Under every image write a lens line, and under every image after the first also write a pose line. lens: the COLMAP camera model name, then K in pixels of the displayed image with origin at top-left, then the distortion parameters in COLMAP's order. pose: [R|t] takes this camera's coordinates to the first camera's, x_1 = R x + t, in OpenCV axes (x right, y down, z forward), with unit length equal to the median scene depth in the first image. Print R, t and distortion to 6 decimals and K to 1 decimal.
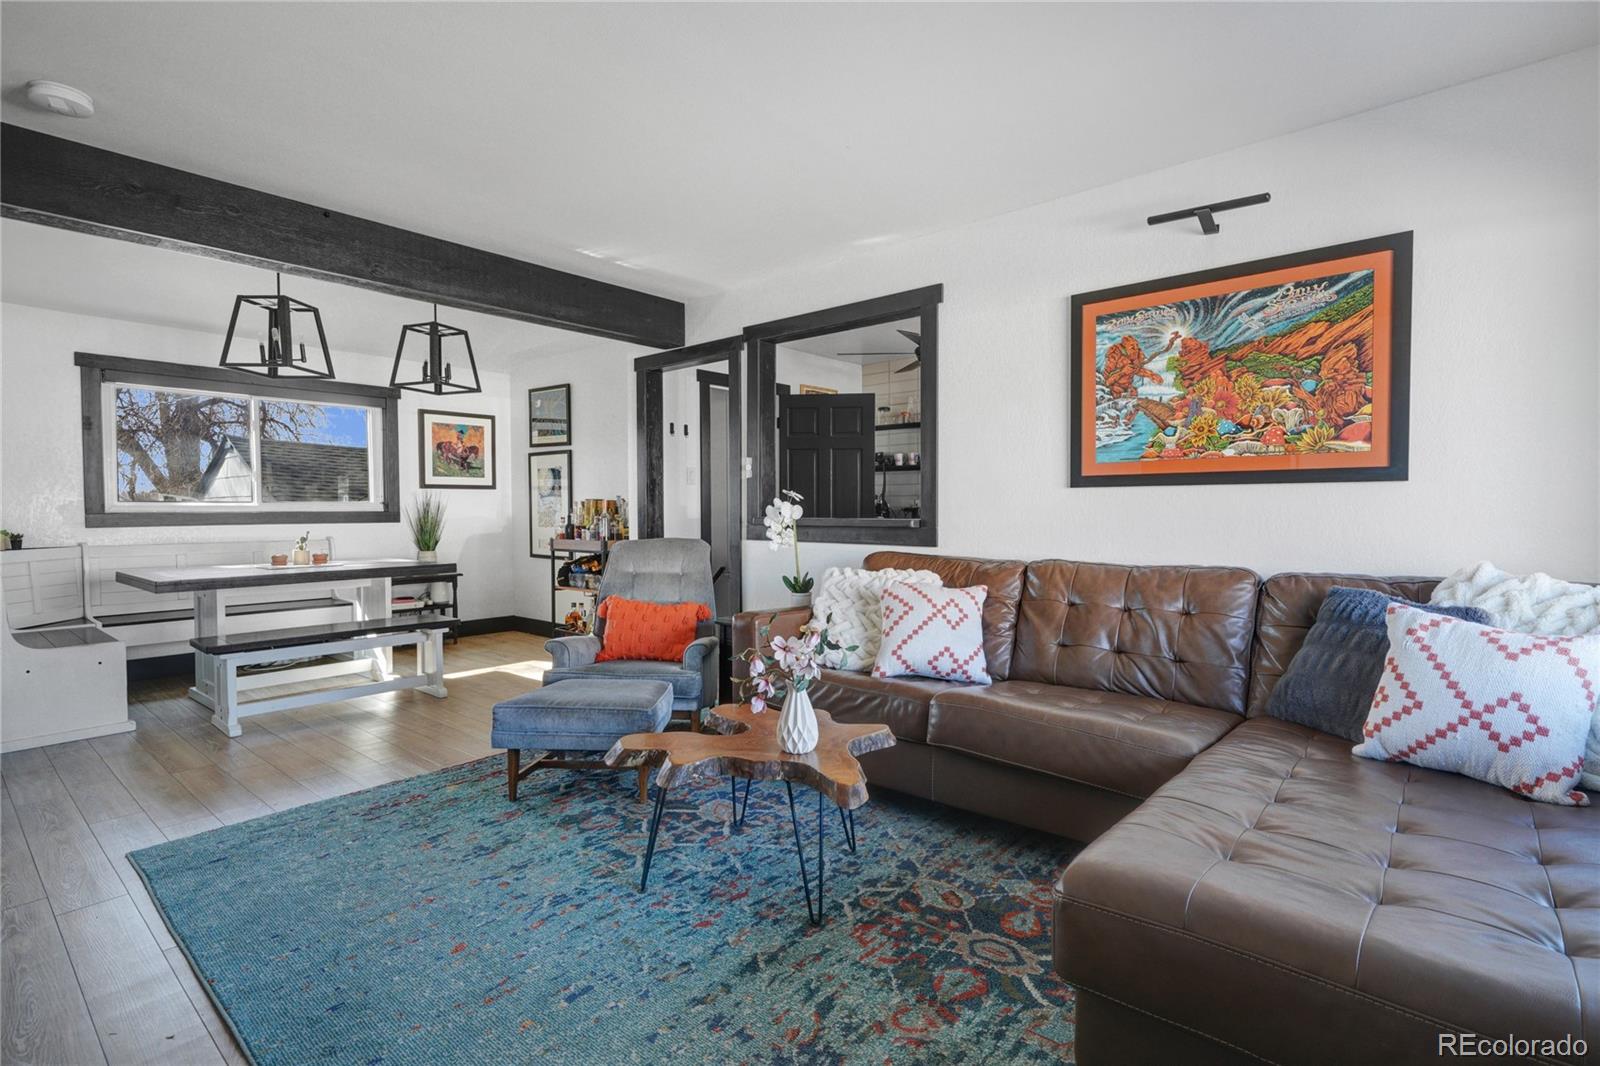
lens RADIAL K [[793.0, 0, 810.0], [0, 793.0, 524.1], [0, 0, 1]] dist [0.003705, 0.001624]
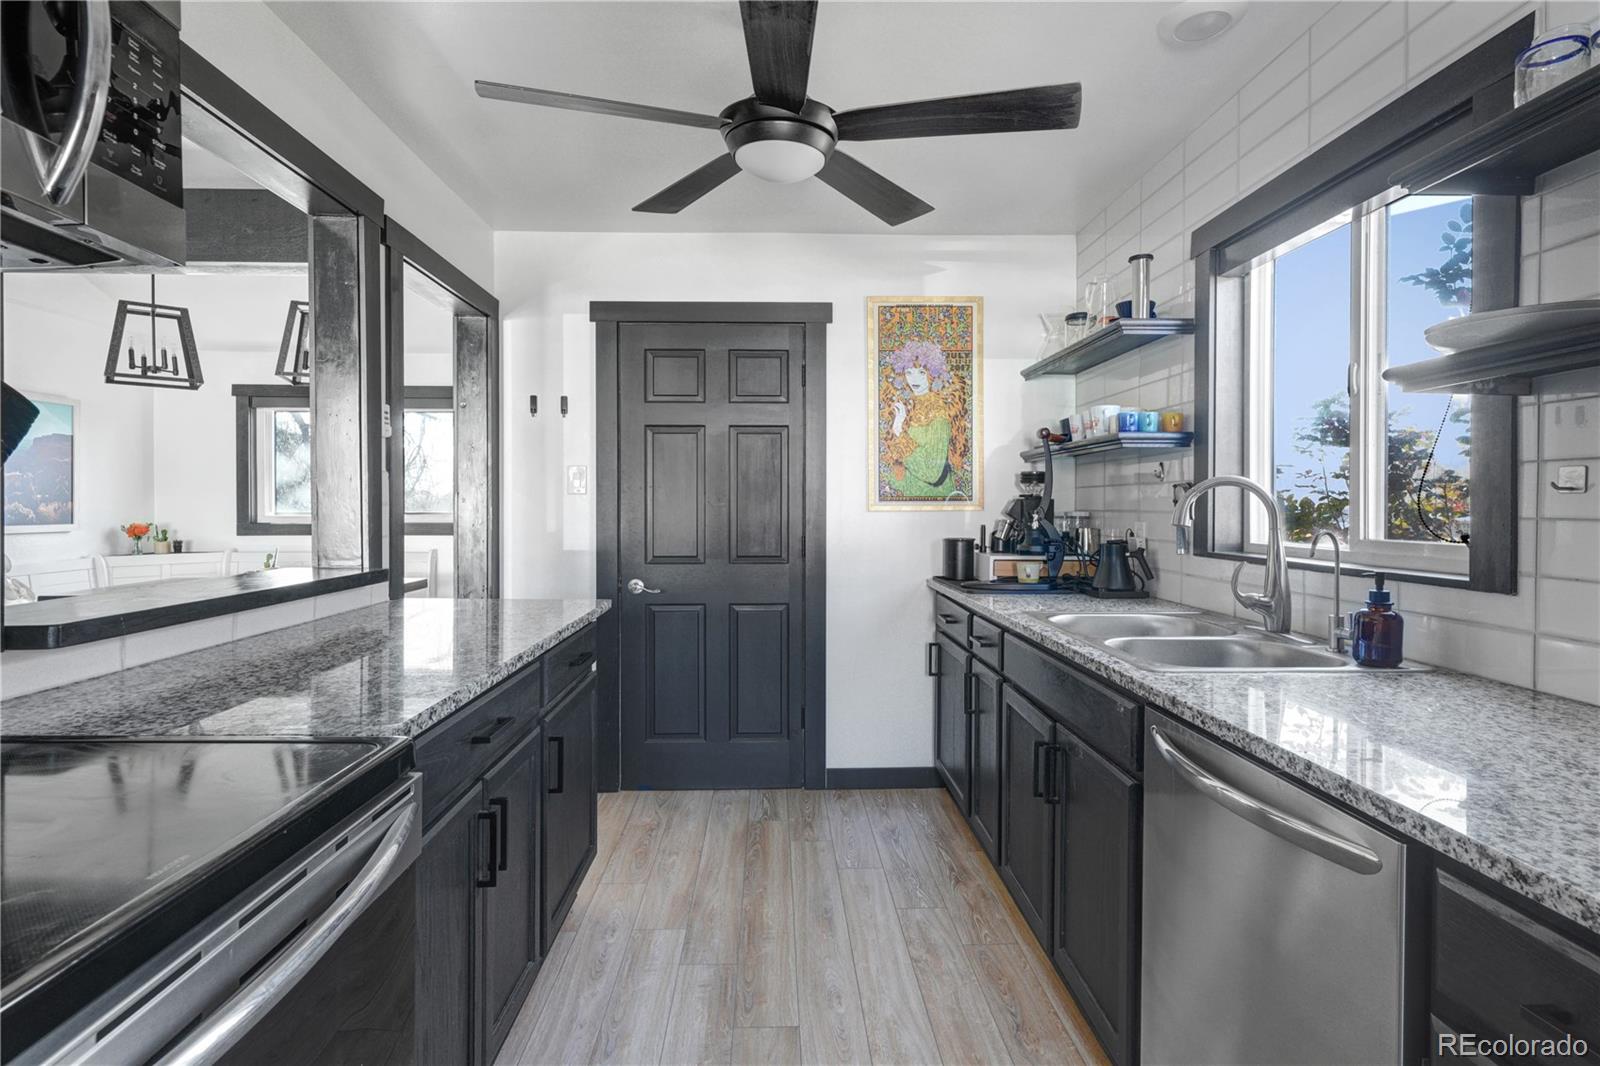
lens RADIAL K [[793.0, 0, 810.0], [0, 793.0, 524.1], [0, 0, 1]] dist [0.003705, 0.001624]
pose [[0.672453, 0.025975, -0.739684, 0.732476], [-0.018629, 0.999661, 0.018169, -0.070501], [0.739905, 0.001561, 0.672709, 1.234888]]
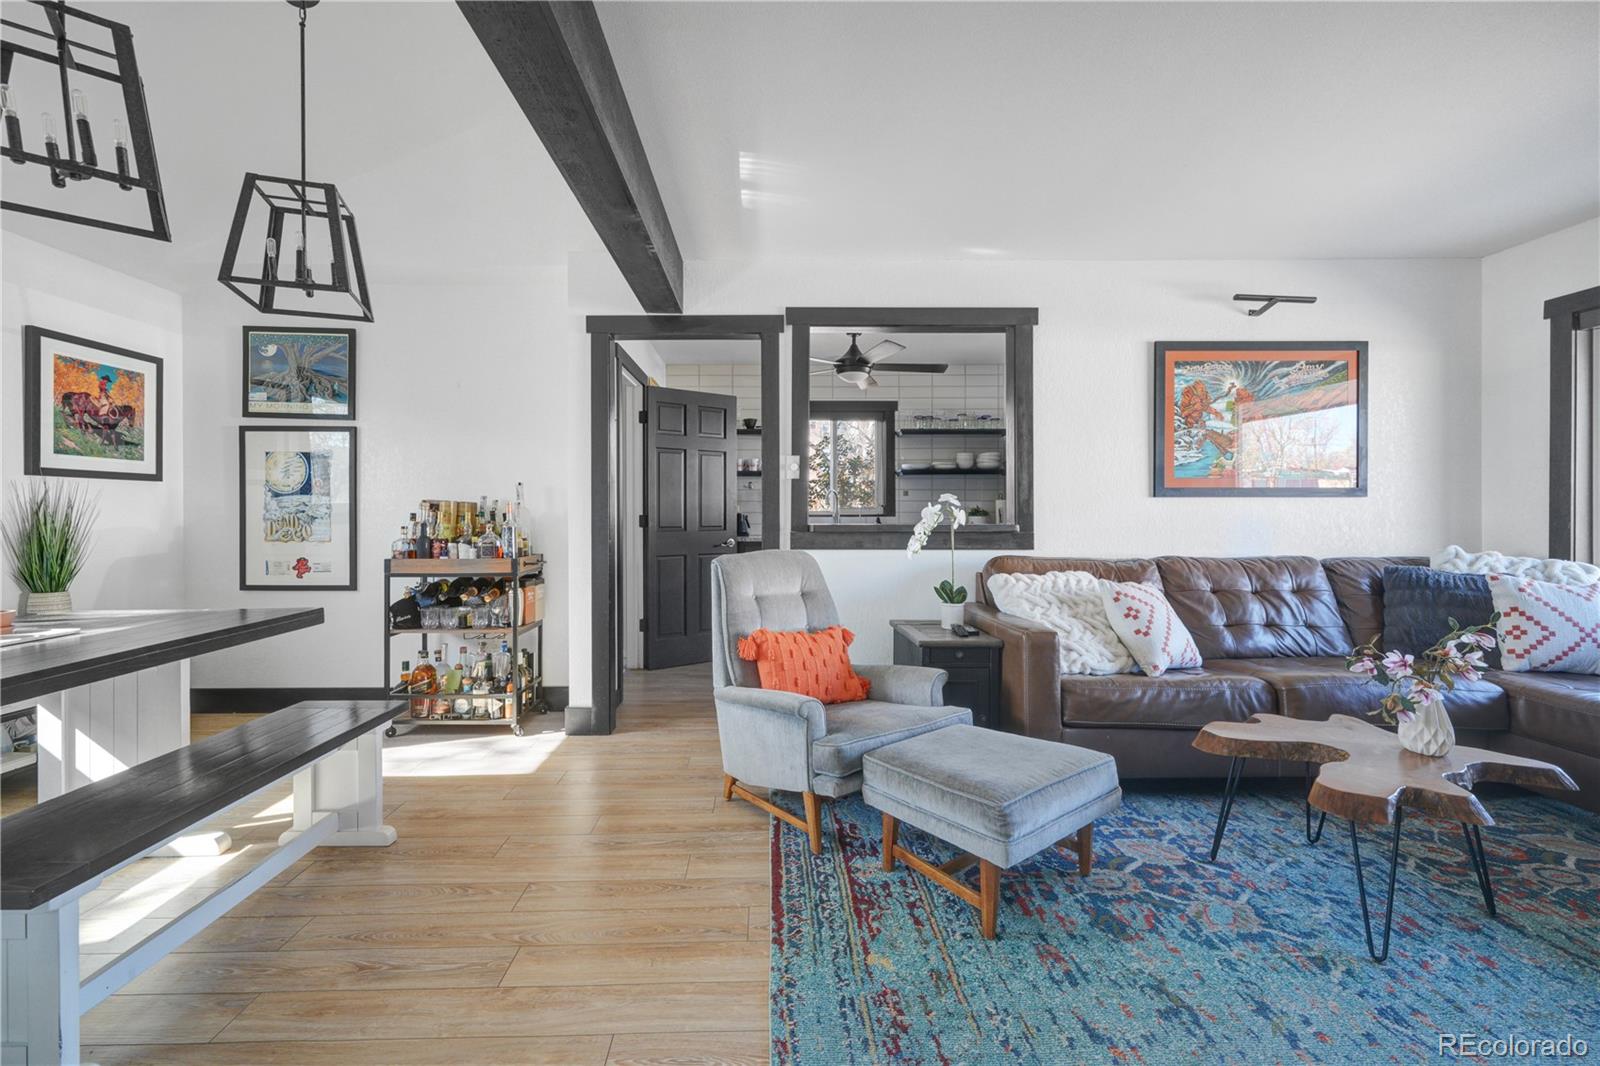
lens RADIAL K [[694.4, 0, 794.9], [0, 694.4, 510.5], [0, 0, 1]] dist [0.001083, -0.000068]
pose [[0.736686, 0.004444, 0.676221, -0.819555], [0.012224, 0.999728, -0.019887, -0.011037], [-0.676125, 0.022916, 0.736431, 0.597720]]
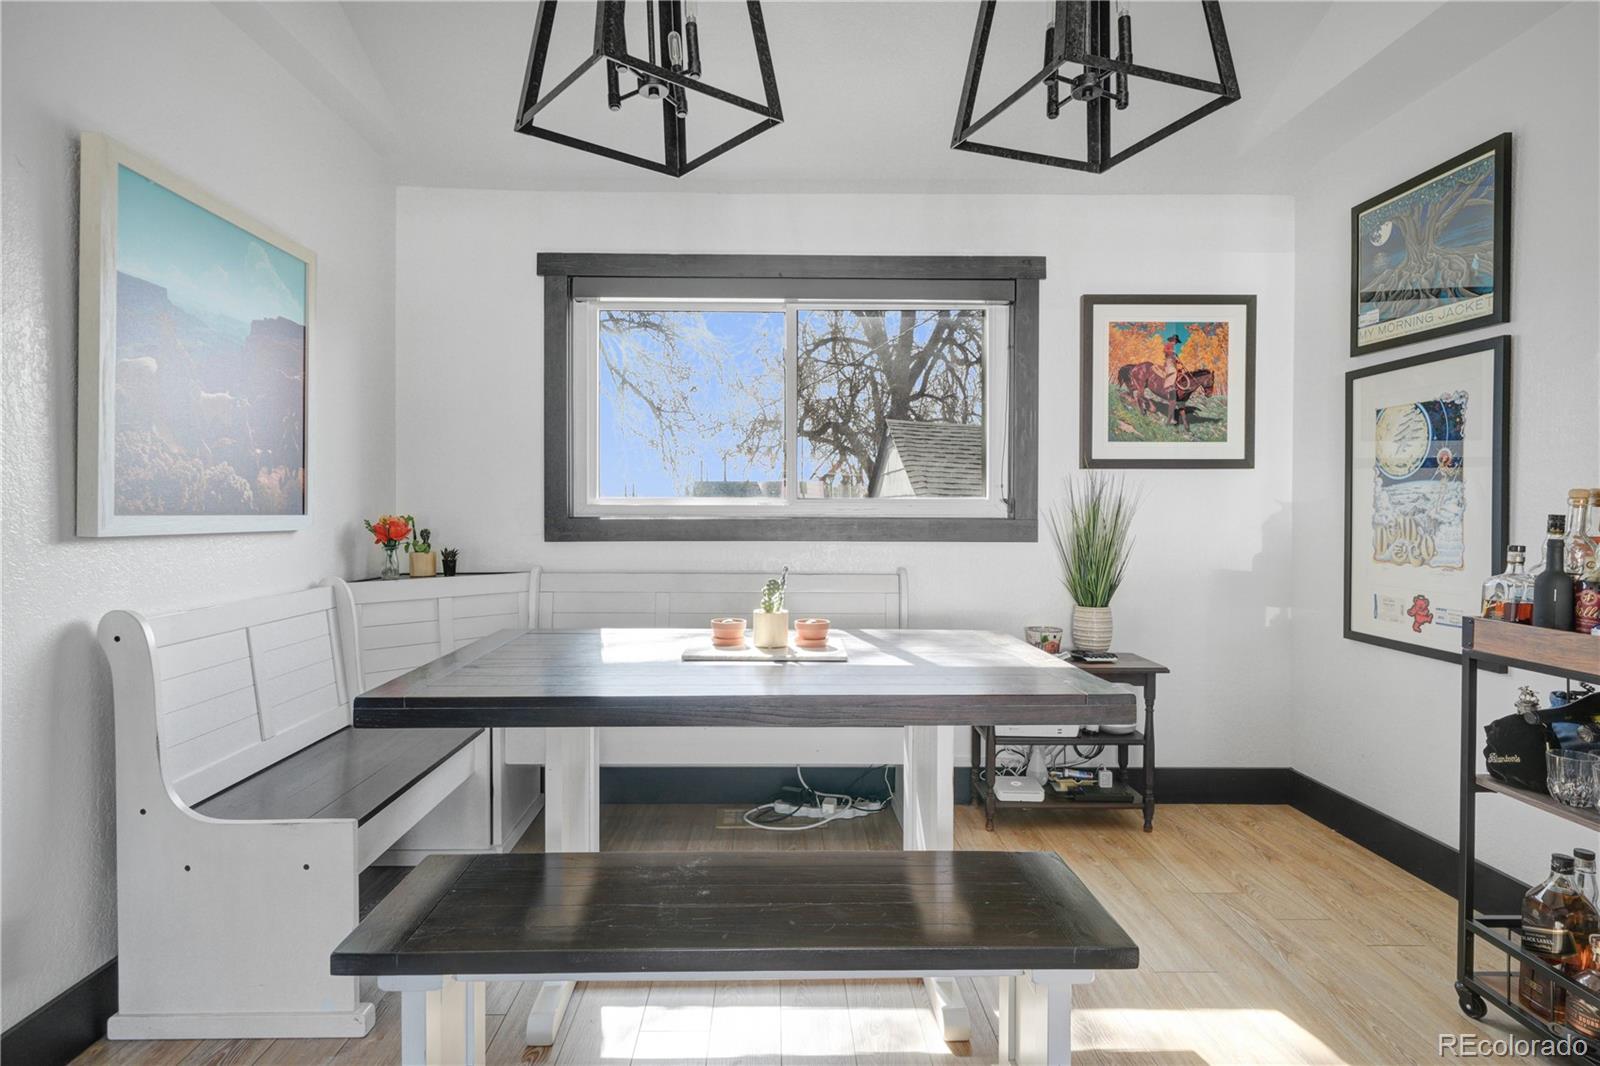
lens RADIAL K [[851.6, 0, 779.3], [0, 851.6, 526.2], [0, 0, 1]] dist [0.004239, 0.000686]
pose [[0.654971, 0.018180, -0.755435, -0.443955], [-0.019833, 0.999780, 0.006865, -0.022035], [0.755394, 0.010486, 0.655188, 1.042577]]
